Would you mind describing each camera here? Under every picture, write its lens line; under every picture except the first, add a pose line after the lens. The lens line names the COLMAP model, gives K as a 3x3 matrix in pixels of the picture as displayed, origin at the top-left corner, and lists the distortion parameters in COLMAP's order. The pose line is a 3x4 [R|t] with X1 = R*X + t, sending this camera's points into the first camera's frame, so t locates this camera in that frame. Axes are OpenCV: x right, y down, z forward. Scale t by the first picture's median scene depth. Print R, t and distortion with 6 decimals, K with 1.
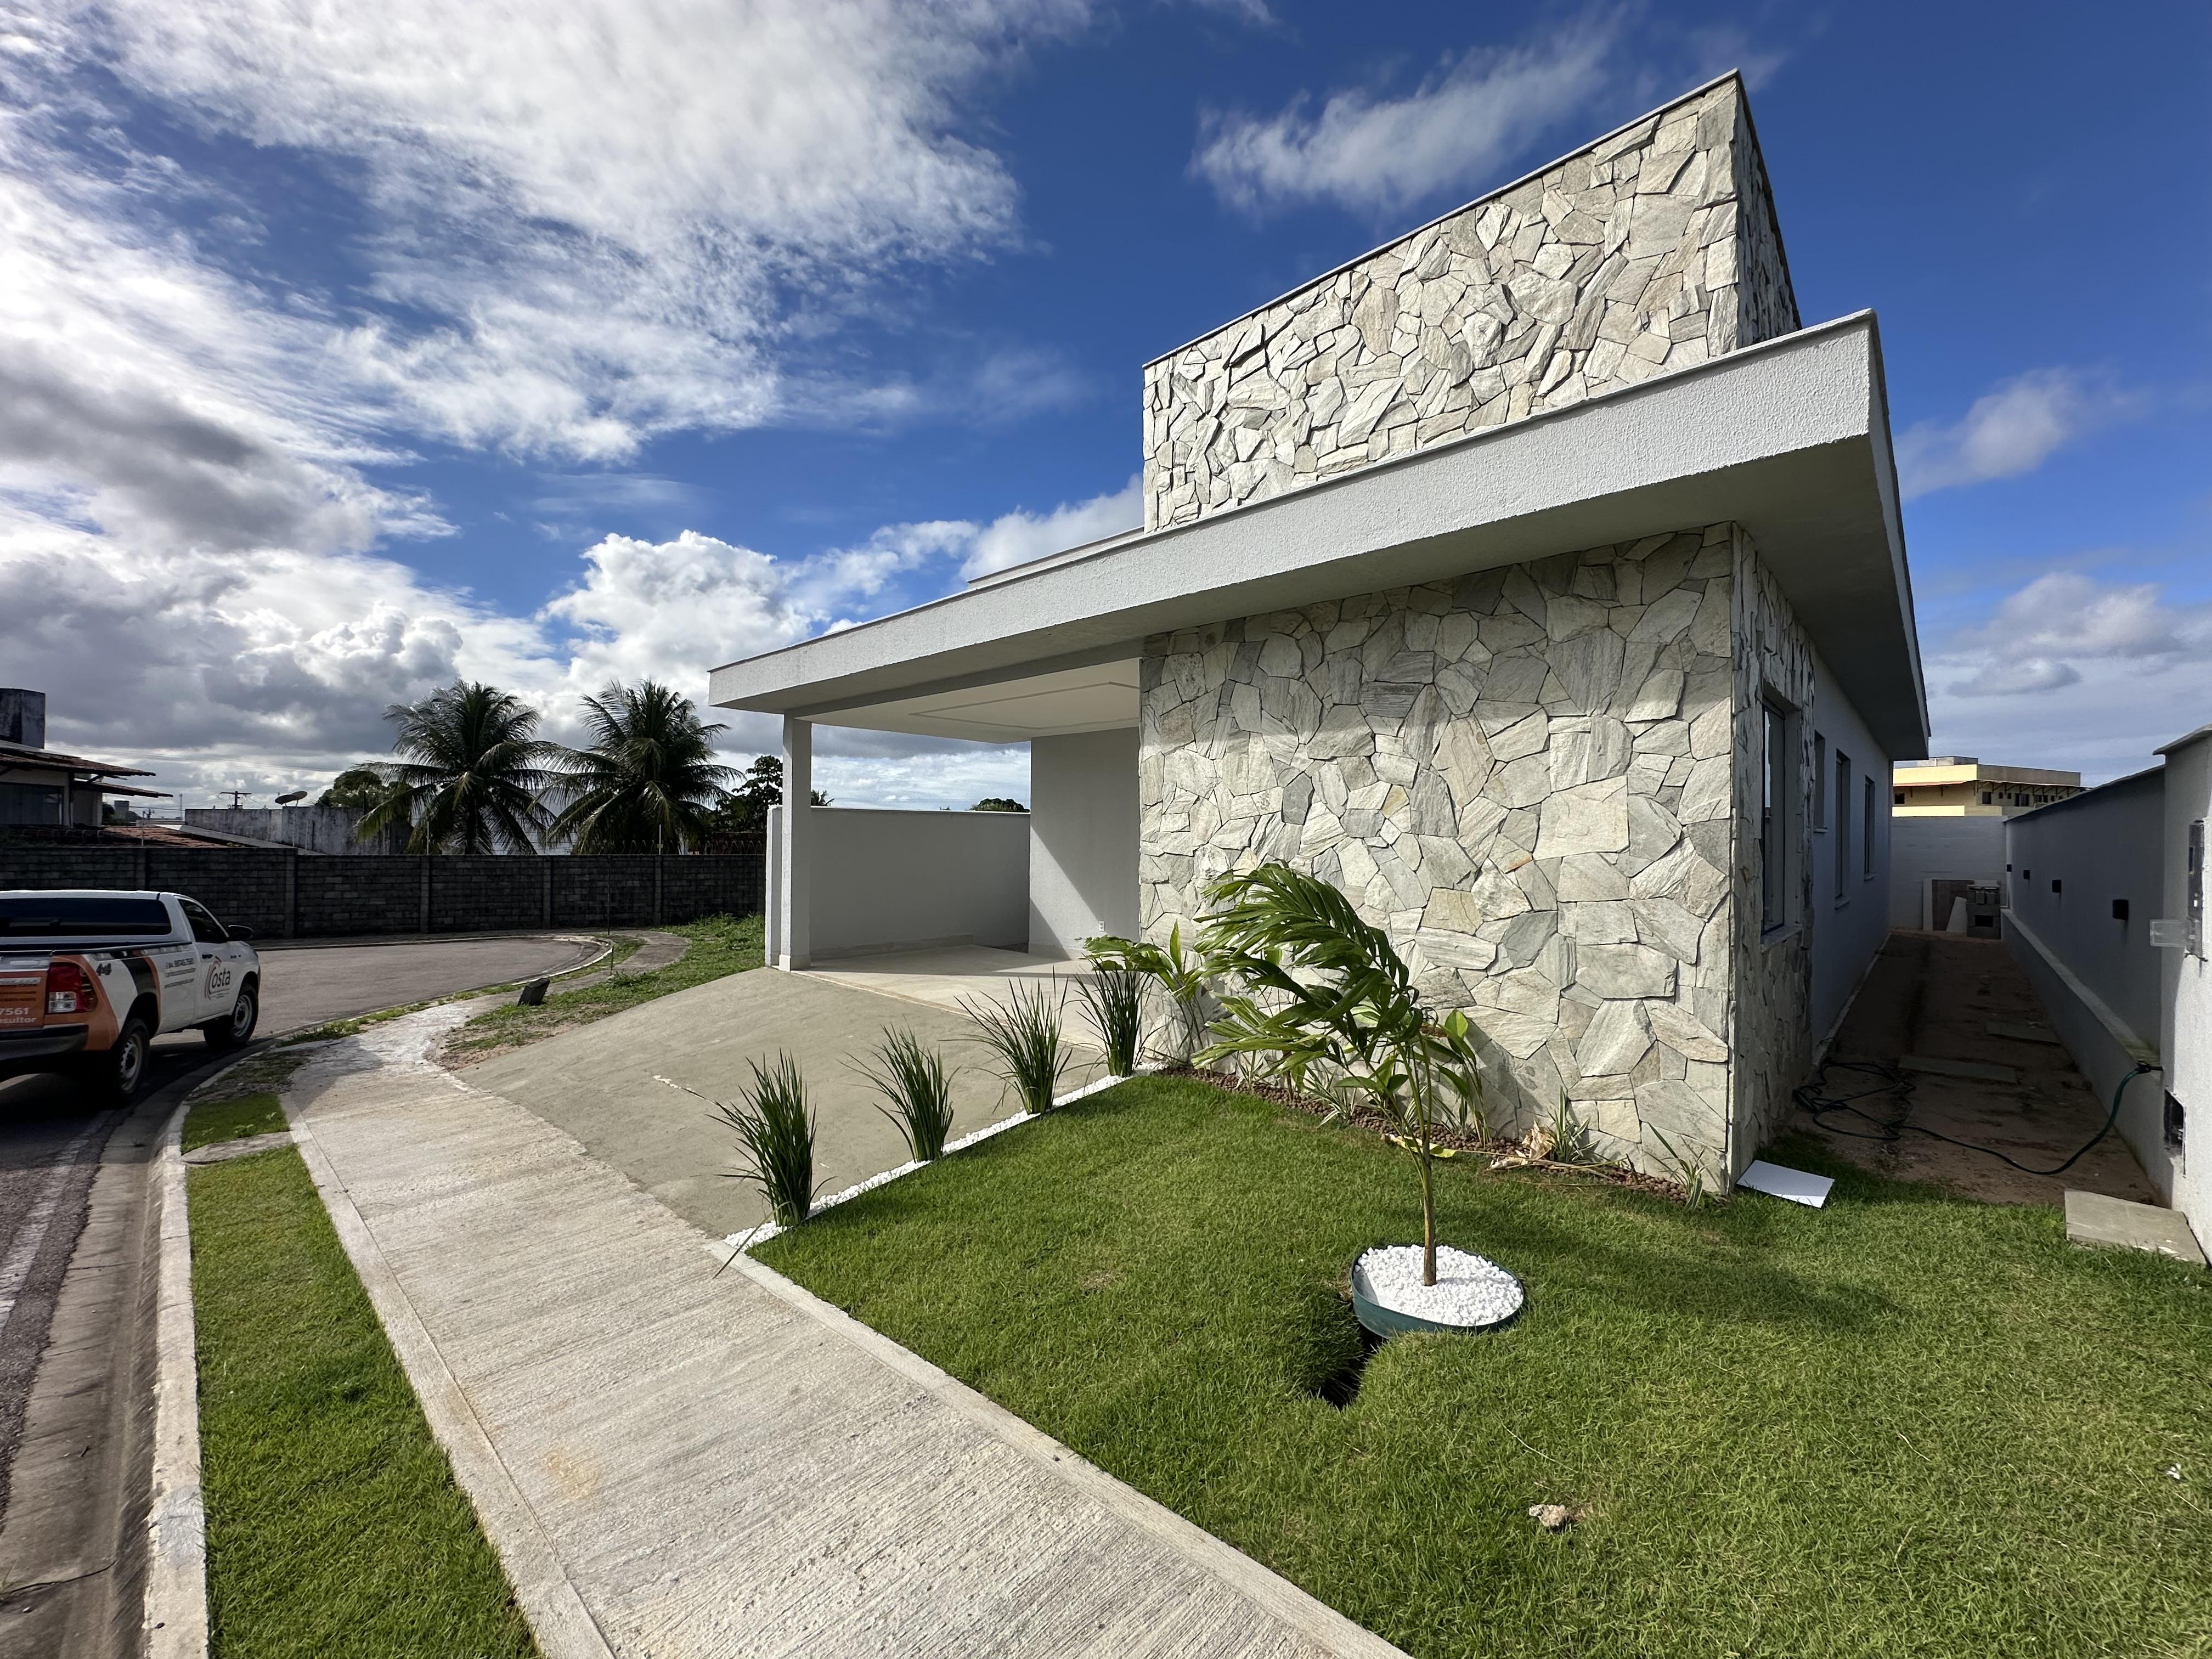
lens RADIAL K [[881.6, 0, 1101.1], [0, 881.6, 827.2], [0, 0, 1]] dist [-0.004384, 0.000237]
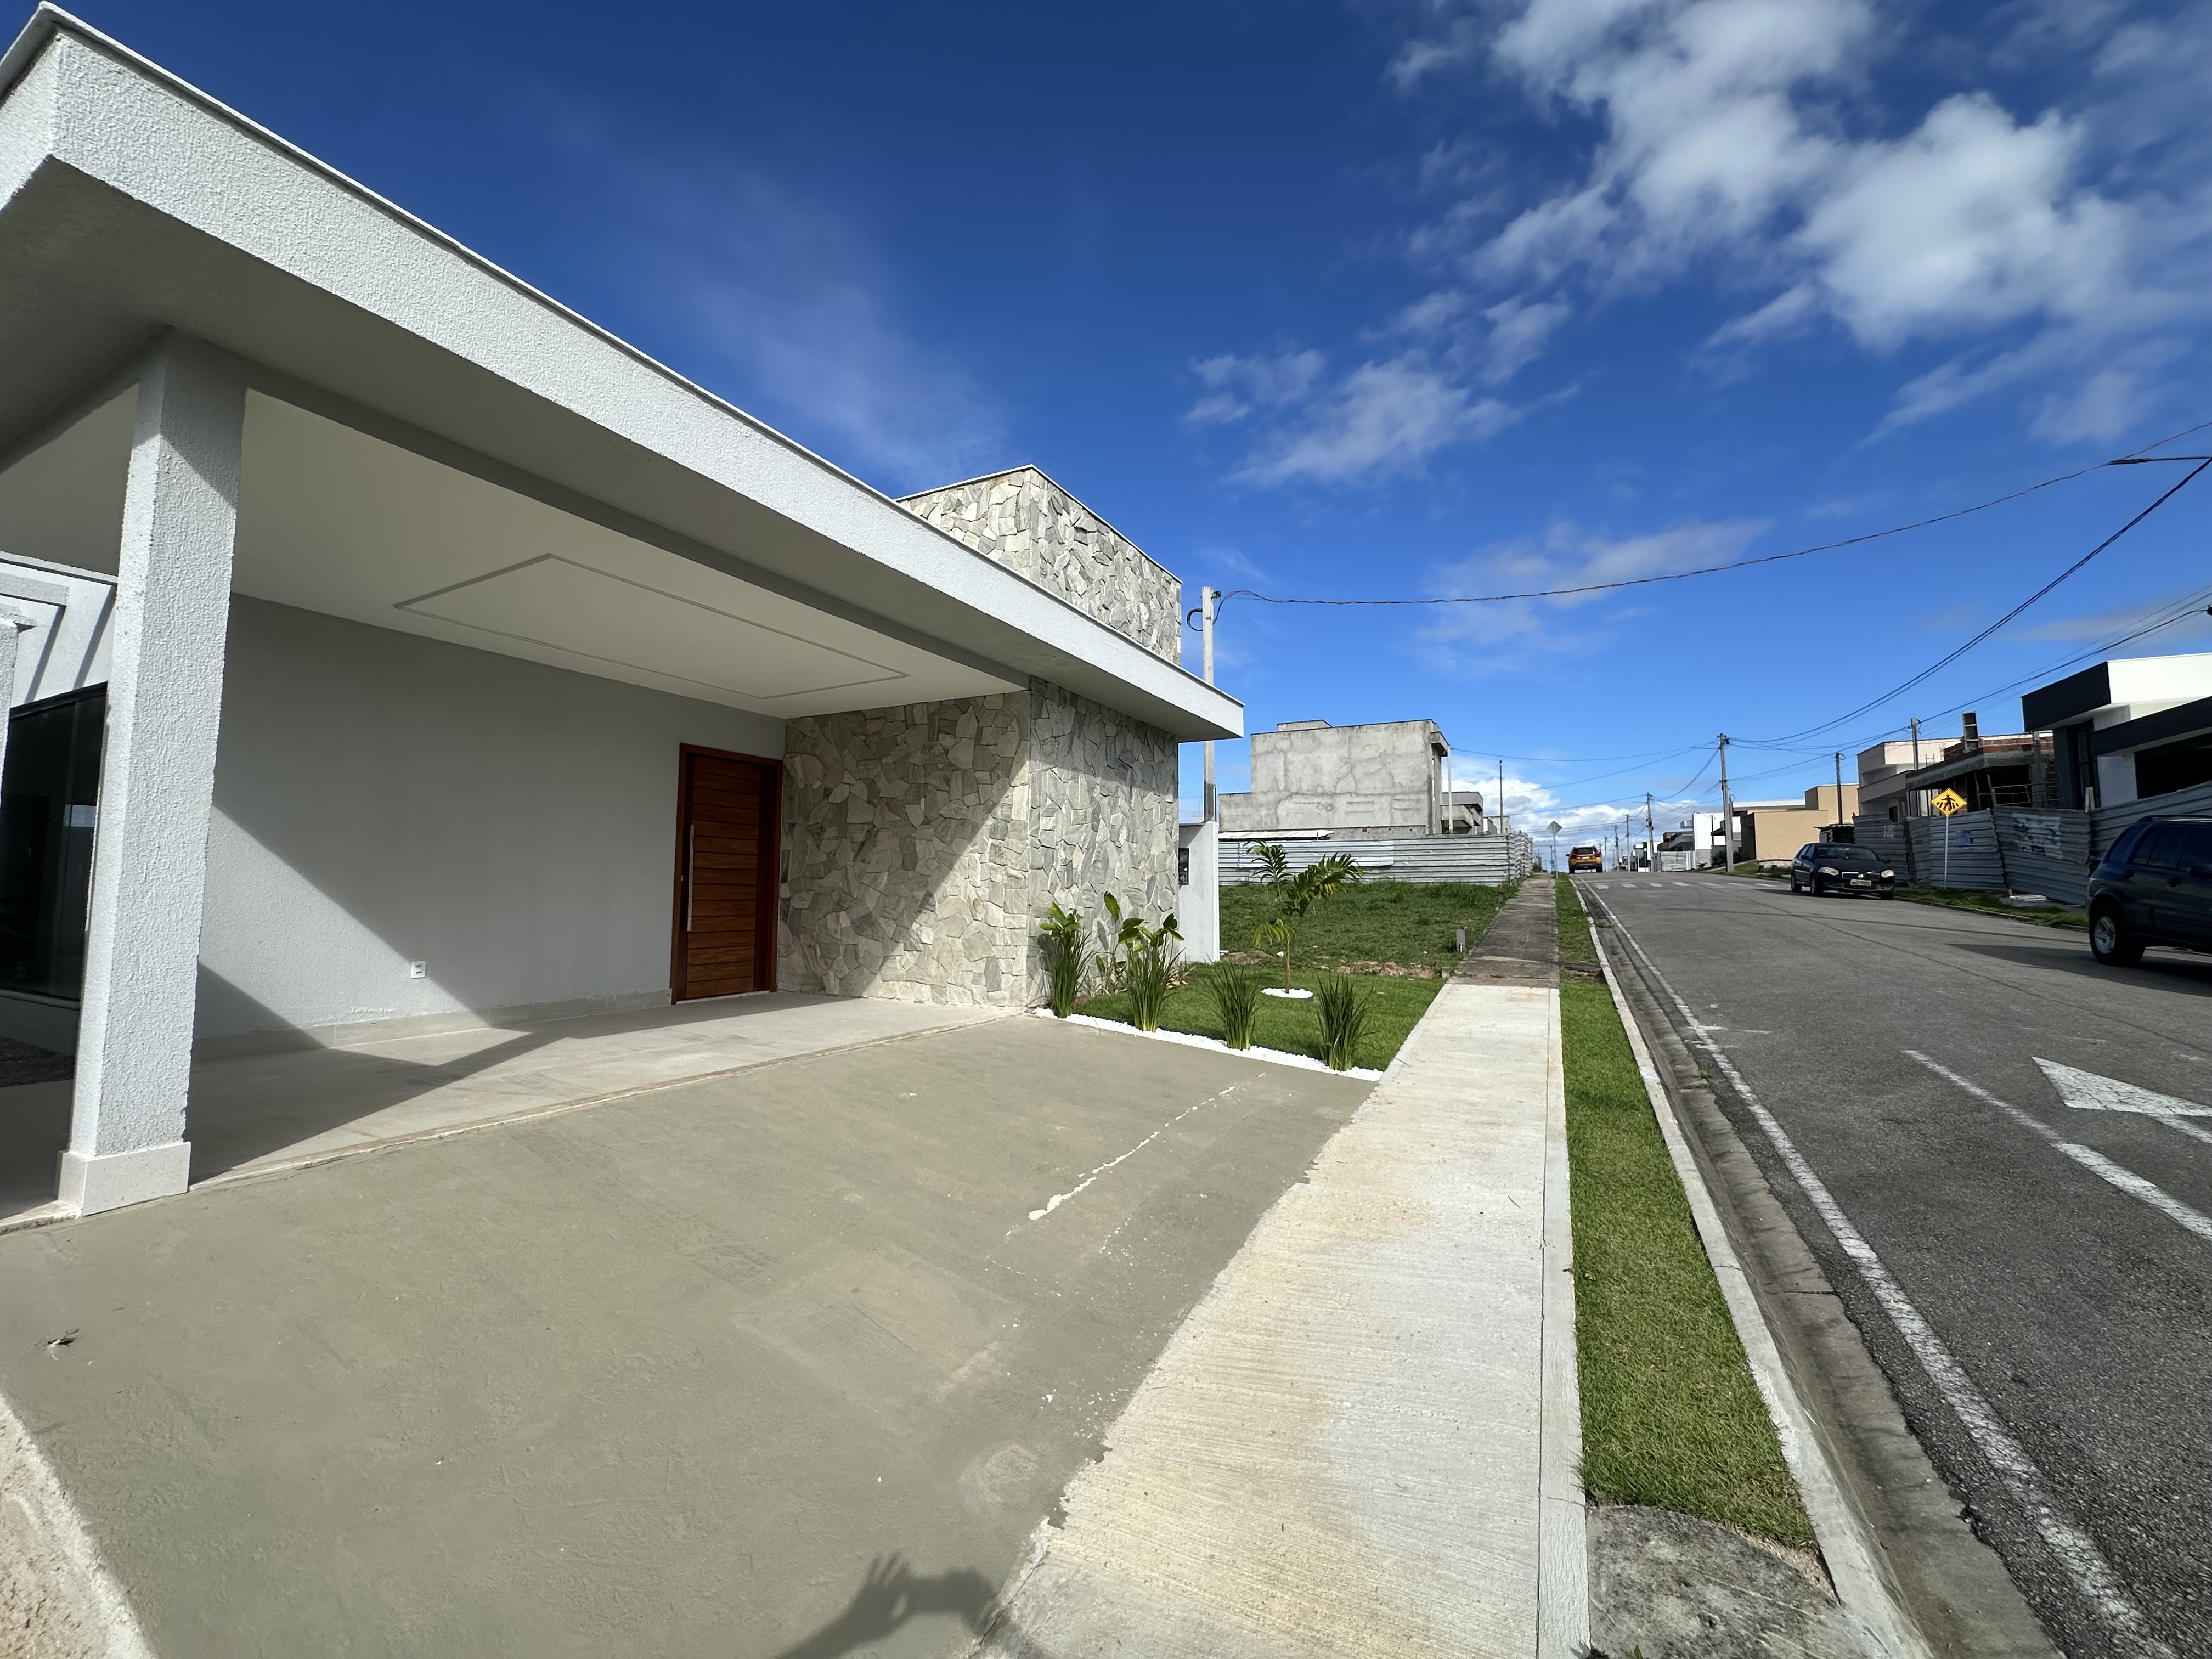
lens RADIAL K [[881.6, 0, 1101.1], [0, 881.6, 827.2], [0, 0, 1]] dist [-0.004384, 0.000237]
pose [[-0.284371, 0.060913, 0.956777, -1.405846], [-0.014371, 0.997597, -0.067783, 0.103731], [-0.958607, -0.033025, -0.282812, 1.493485]]
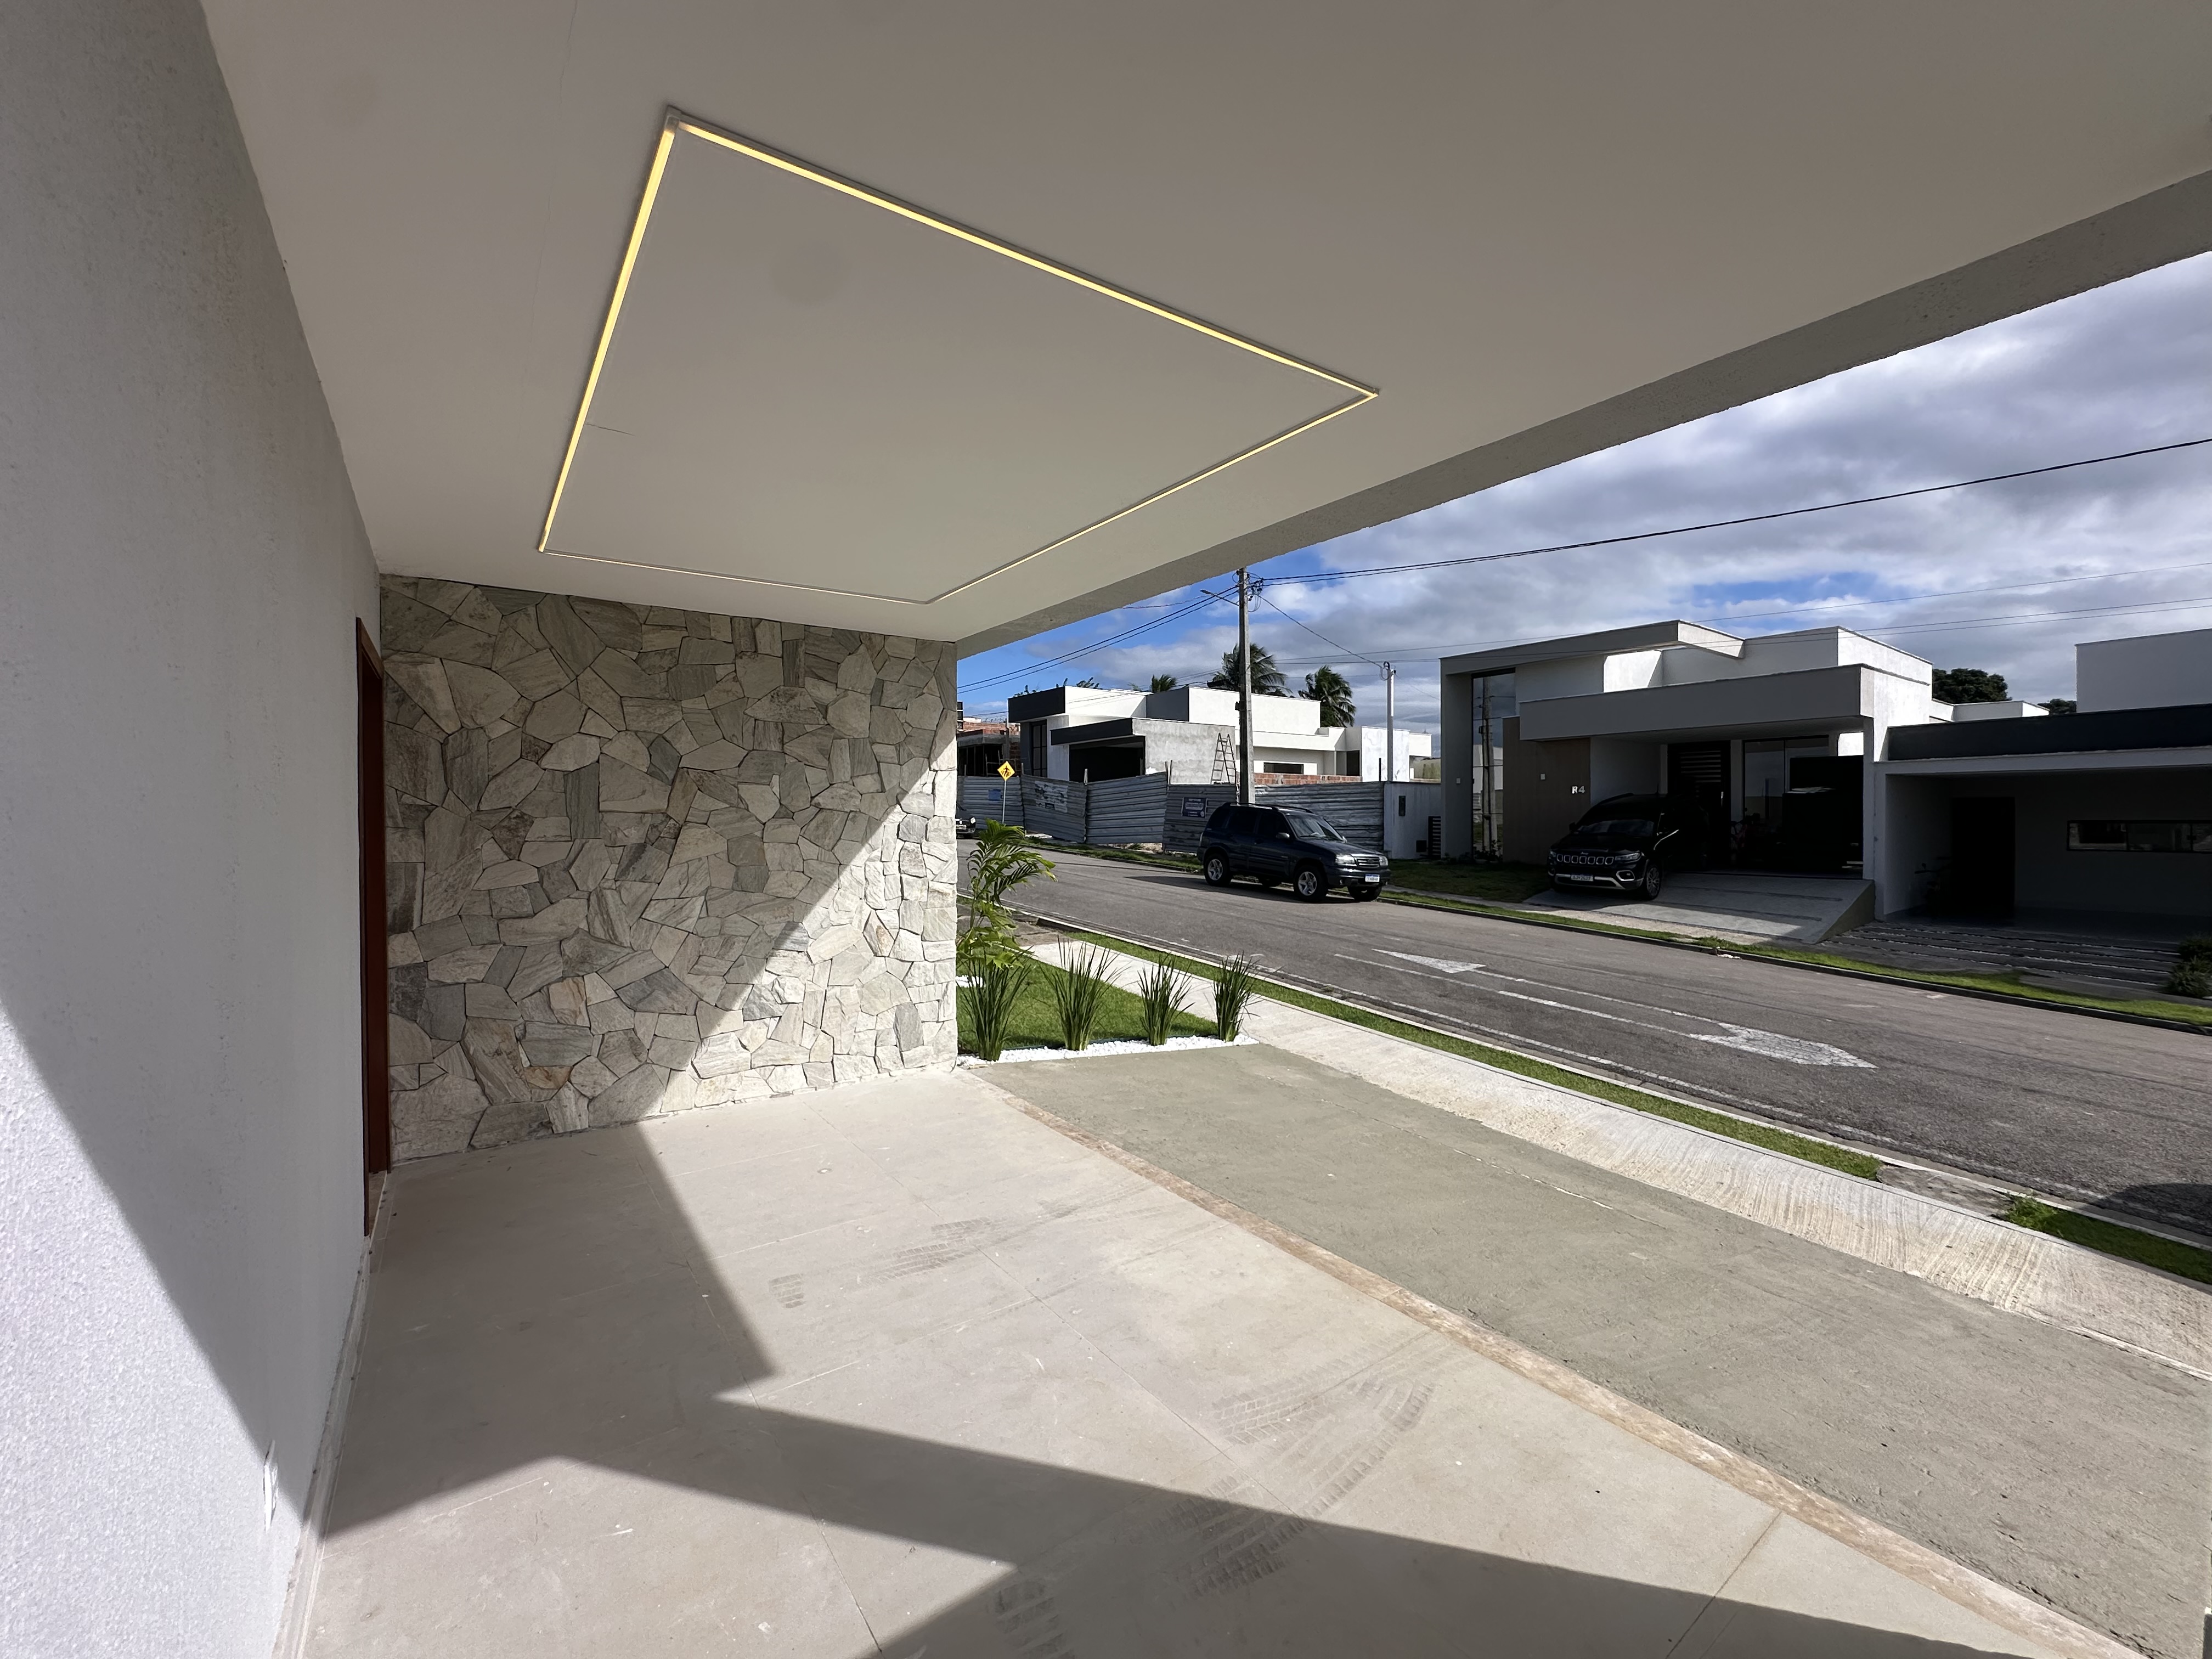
lens RADIAL K [[890.4, 0, 1106.0], [0, 890.4, 829.5], [0, 0, 1]] dist [-0.003830, 0.000084]
pose [[-0.983504, -0.006038, 0.180785, -0.346936], [-0.004928, 0.999966, 0.006586, 0.000827], [-0.180819, 0.005587, -0.983501, 2.279274]]
